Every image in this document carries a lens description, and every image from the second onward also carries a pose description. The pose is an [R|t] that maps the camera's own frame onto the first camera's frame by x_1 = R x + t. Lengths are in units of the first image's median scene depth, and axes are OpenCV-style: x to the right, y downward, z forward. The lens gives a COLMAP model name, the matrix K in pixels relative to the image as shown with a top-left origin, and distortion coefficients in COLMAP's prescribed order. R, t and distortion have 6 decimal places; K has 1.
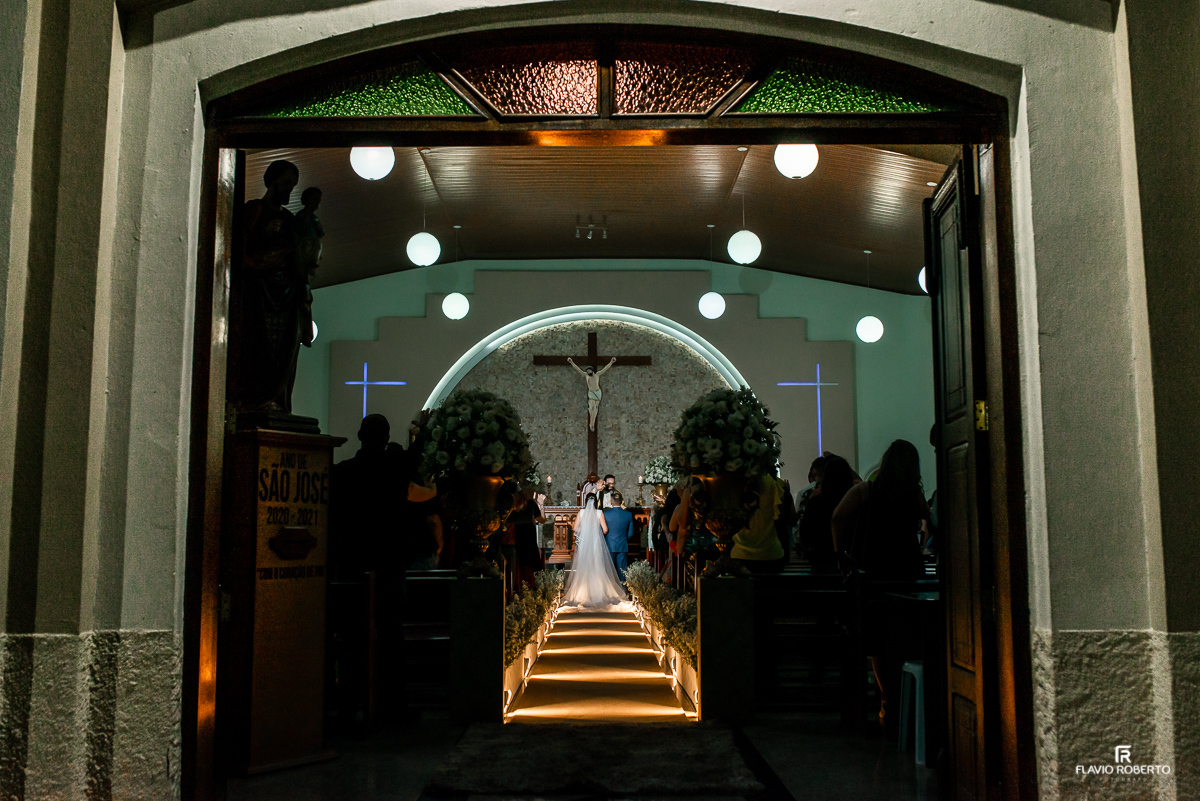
lens RADIAL K [[1330.7, 0, 596.8], [0, 1330.7, 396.8], [0, 0, 1]] dist [-0.034944, 0.000000]
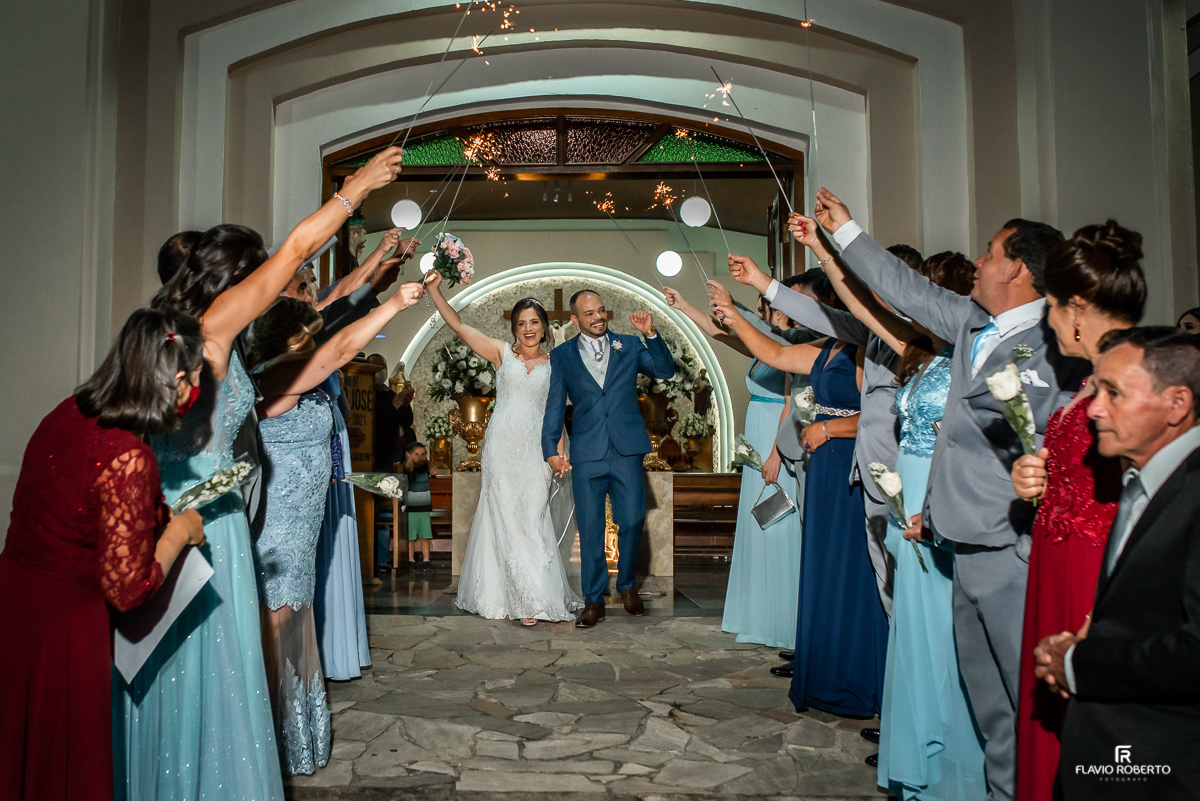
lens RADIAL K [[1330.7, 0, 601.7], [0, 1330.7, 400.0], [0, 0, 1]] dist [-0.034944, 0.000000]
pose [[0.999601, -0.001700, 0.028195, 0.006538], [0.000682, 0.999349, 0.036078, 0.016422], [-0.028238, -0.036045, 0.998951, -0.461006]]
